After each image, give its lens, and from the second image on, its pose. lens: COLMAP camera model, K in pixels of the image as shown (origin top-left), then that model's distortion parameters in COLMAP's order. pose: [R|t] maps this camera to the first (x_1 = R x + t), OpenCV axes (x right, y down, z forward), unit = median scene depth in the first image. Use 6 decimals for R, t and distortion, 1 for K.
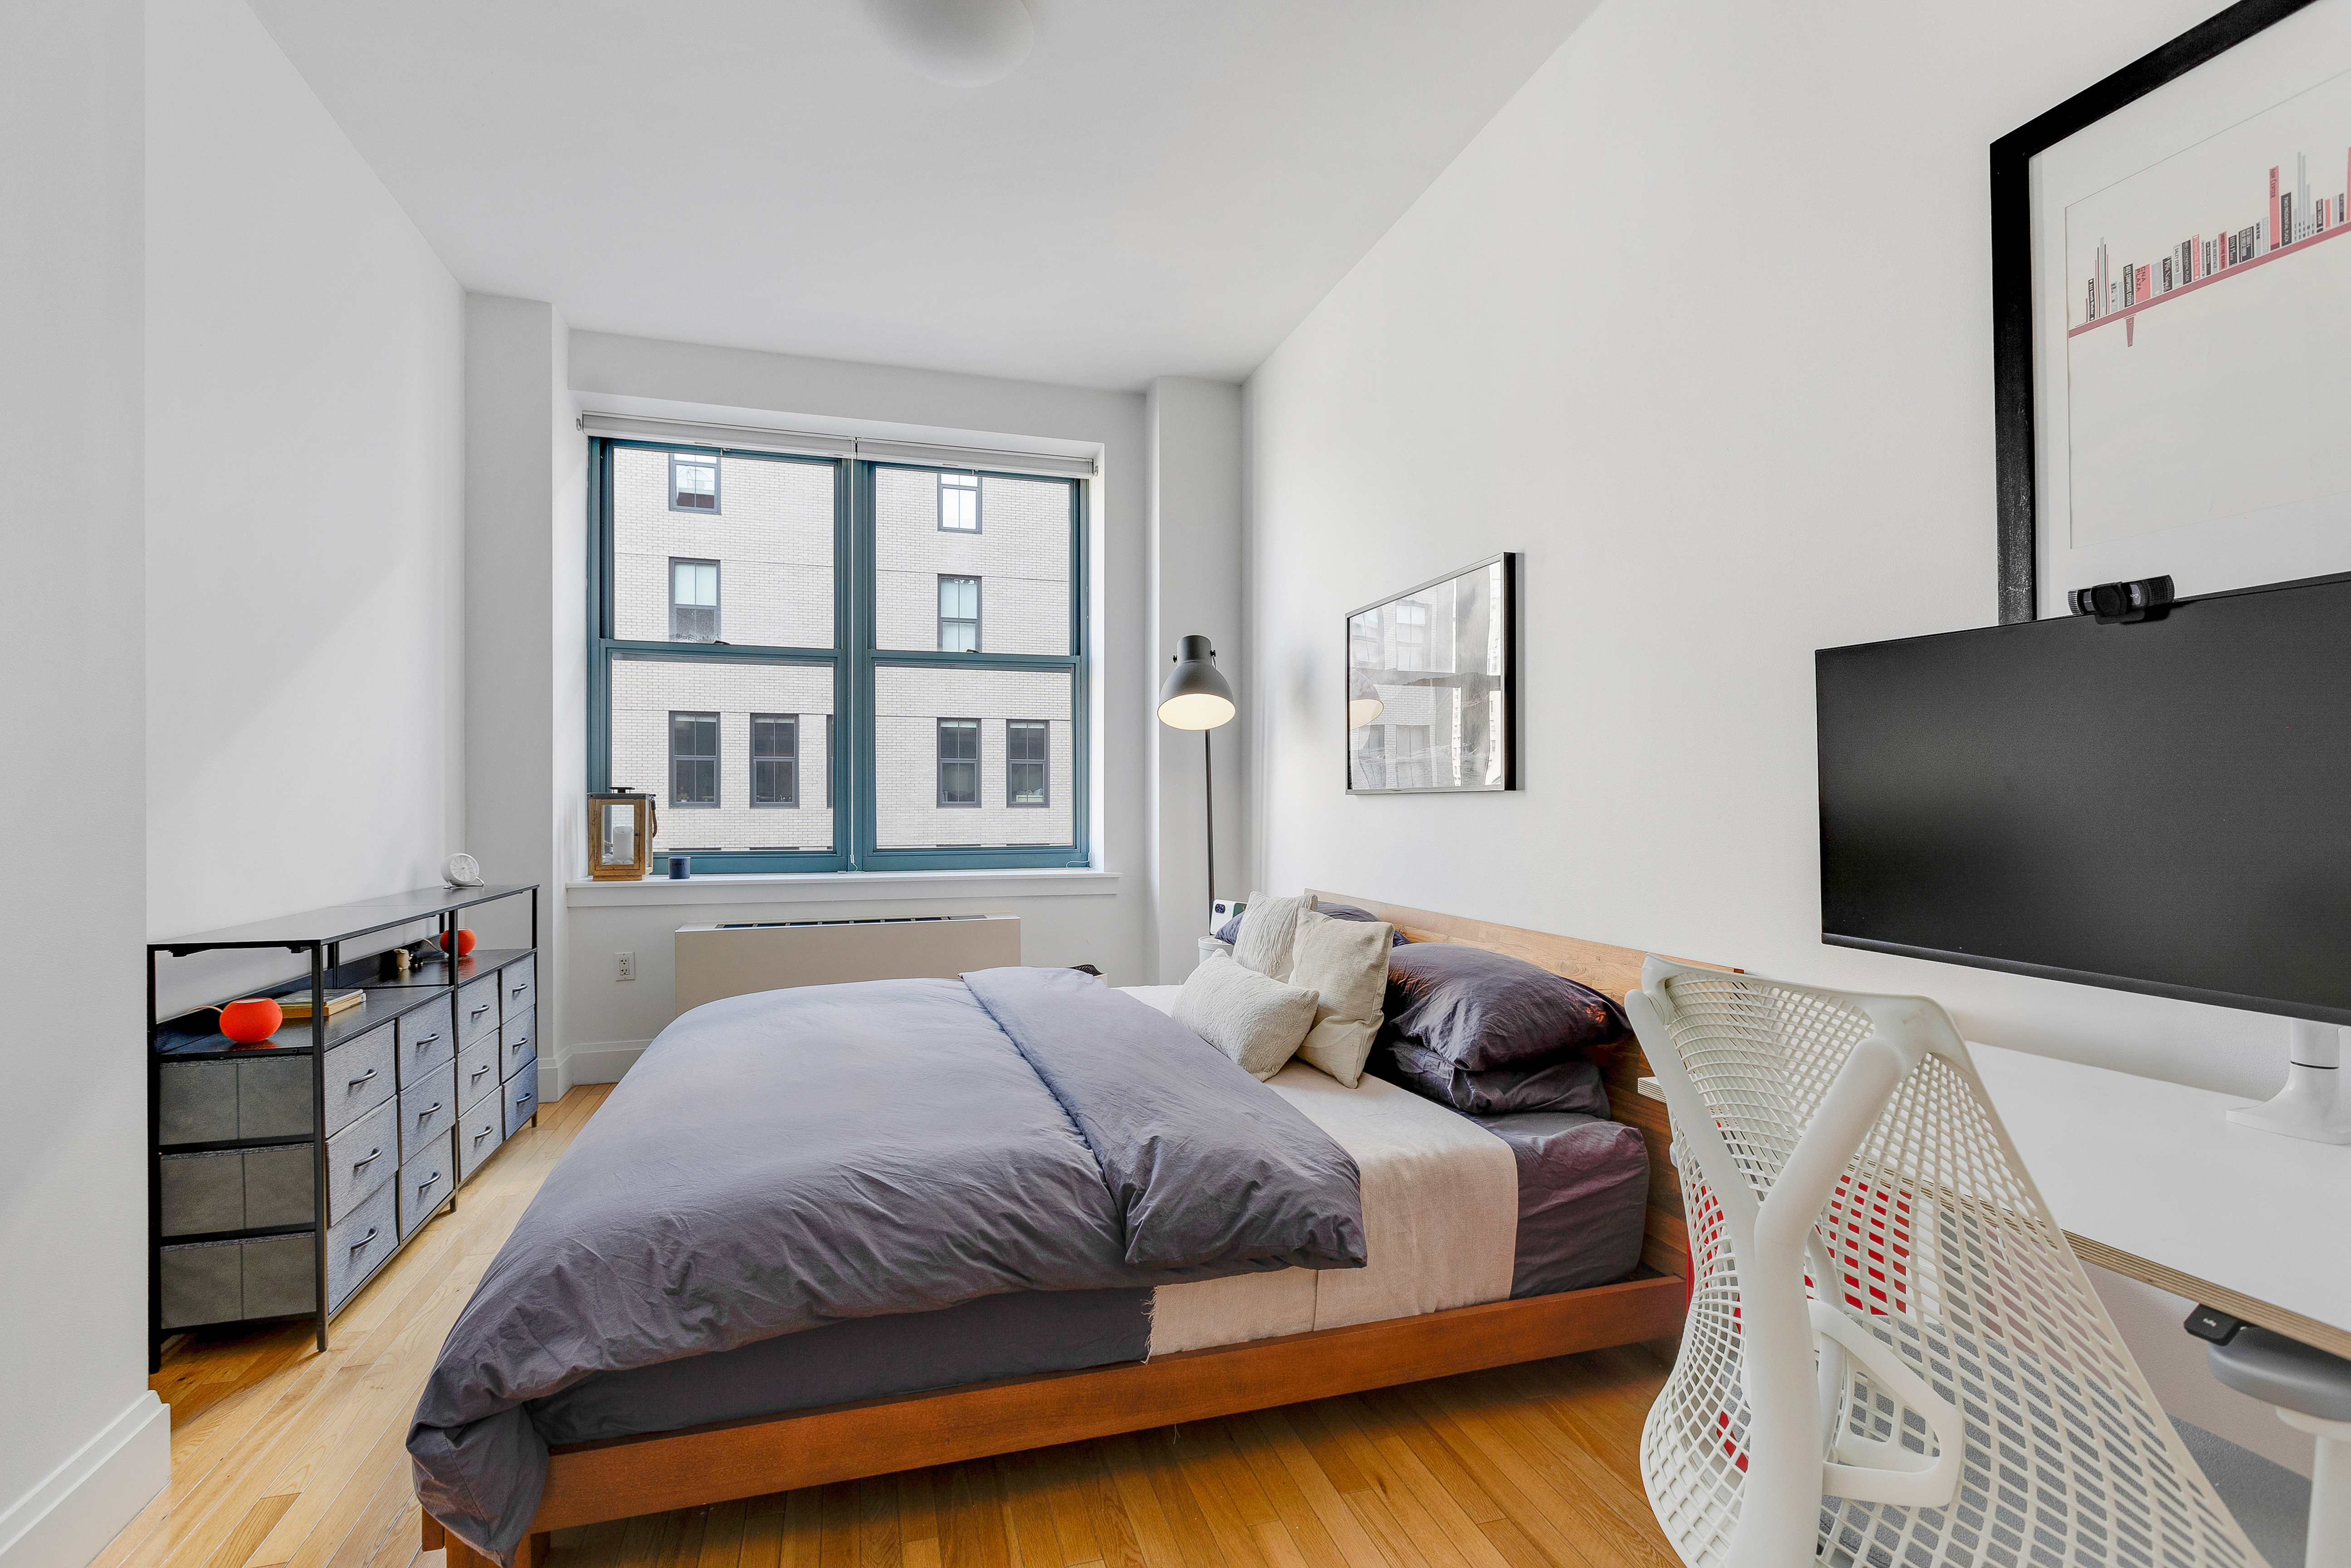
lens RADIAL K [[1074.0, 0, 1177.6], [0, 1074.0, 799.3], [0, 0, 1]] dist [0.002339, 0.000148]
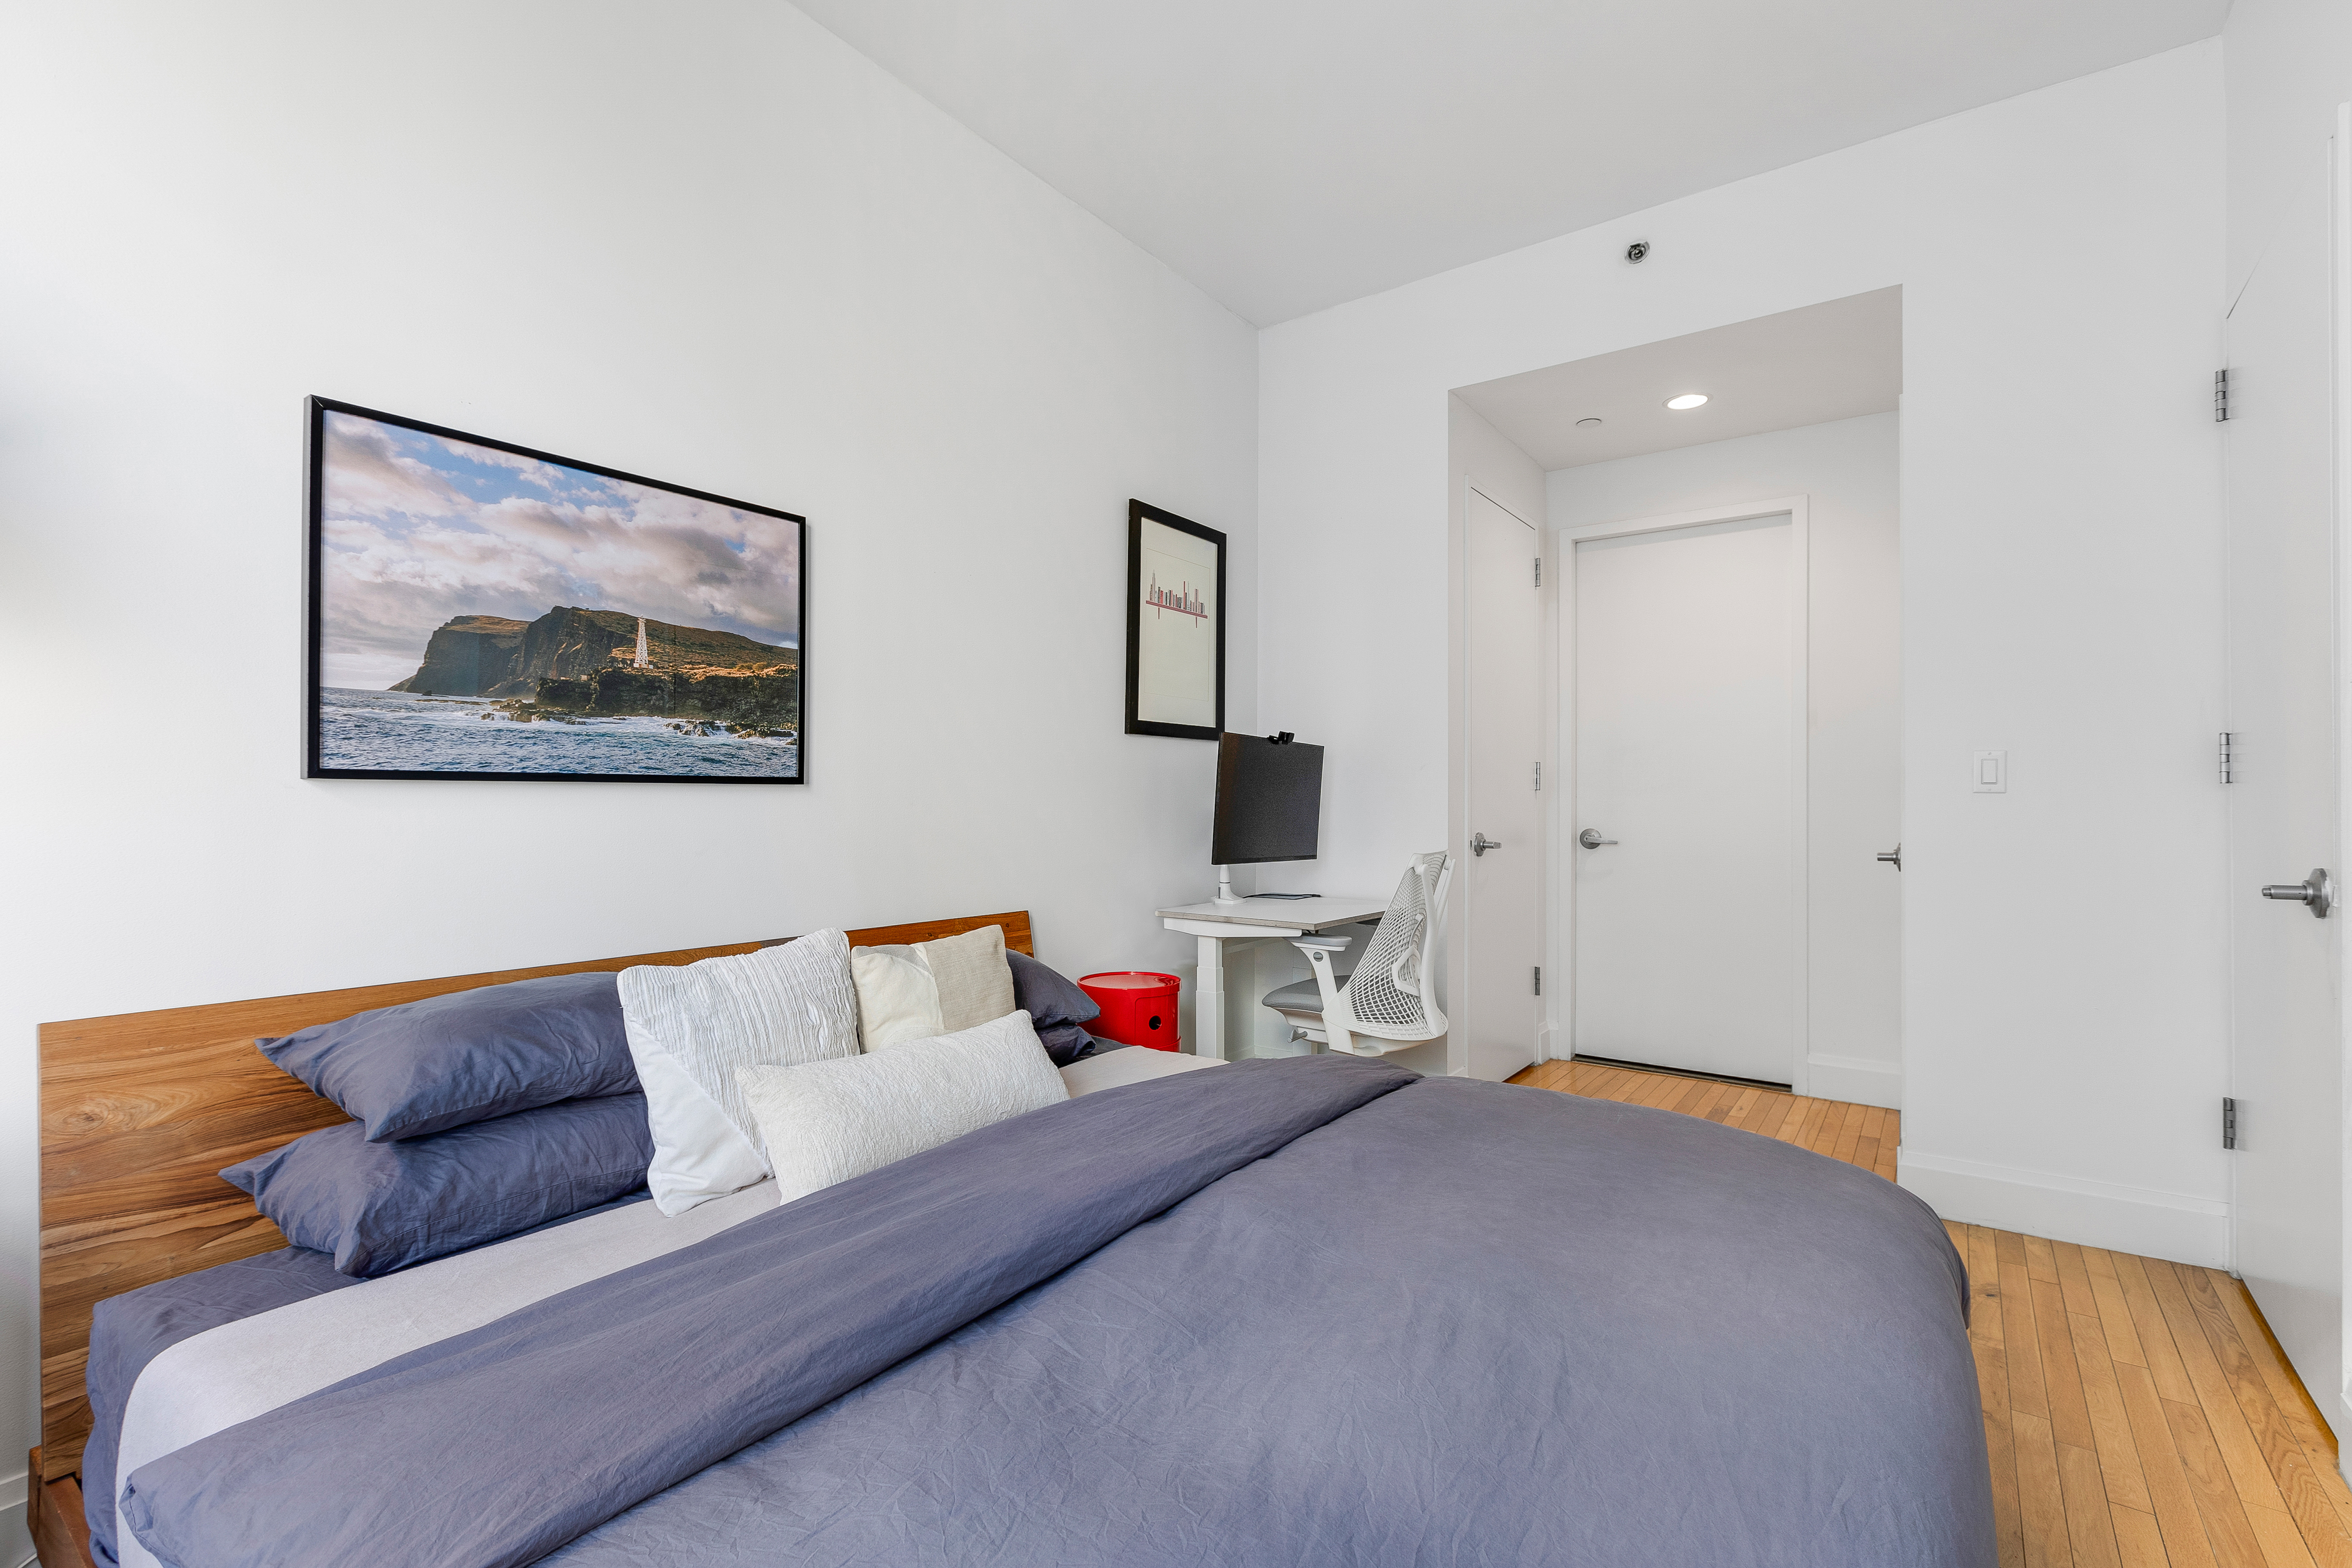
lens RADIAL K [[1048.9, 0, 1168.4], [0, 1048.9, 806.7], [0, 0, 1]] dist [-0.000563, -0.000009]
pose [[-0.599029, -0.006352, 0.800702, -0.646433], [-0.007043, 0.999972, 0.002664, 0.006074], [-0.800696, -0.004043, -0.599057, 1.444031]]
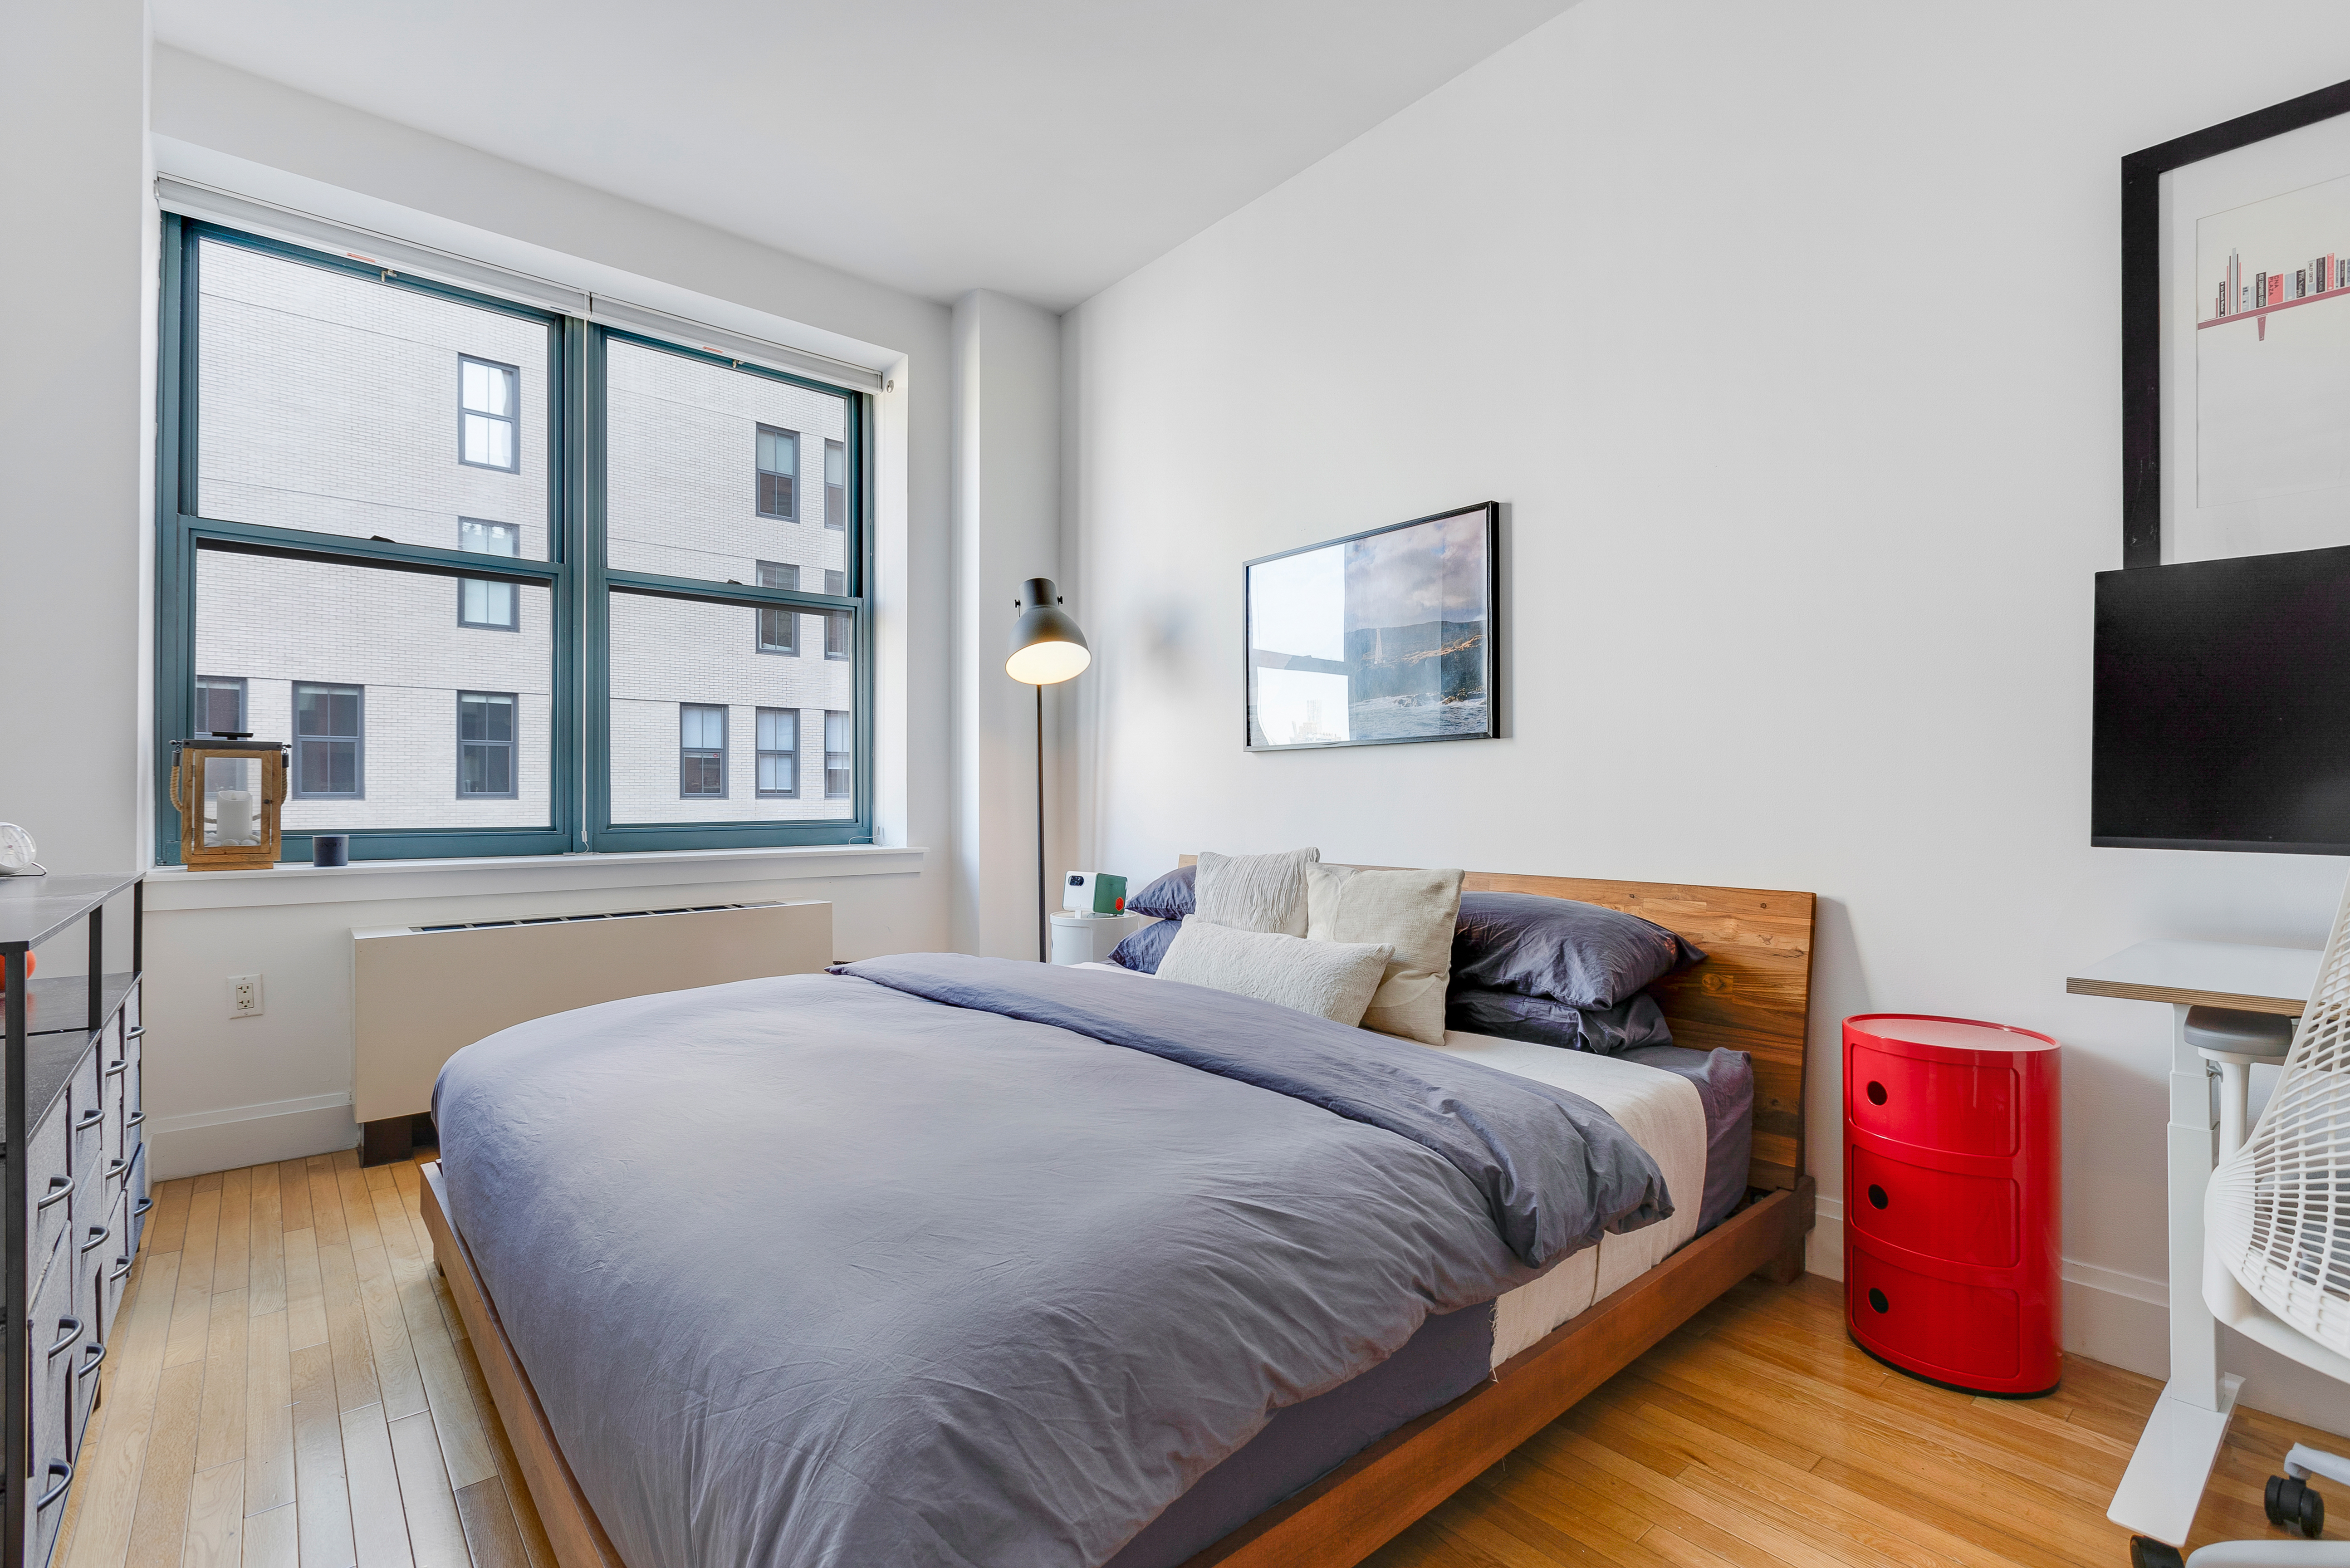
lens RADIAL K [[1065.7, 0, 1162.8], [0, 1065.7, 785.1], [0, 0, 1]] dist [-0.000717, 0.000139]
pose [[0.913651, 0.002599, 0.406491, -0.427274], [0.002253, 0.999932, -0.011457, 0.051913], [-0.406493, 0.011383, 0.913583, 0.246029]]
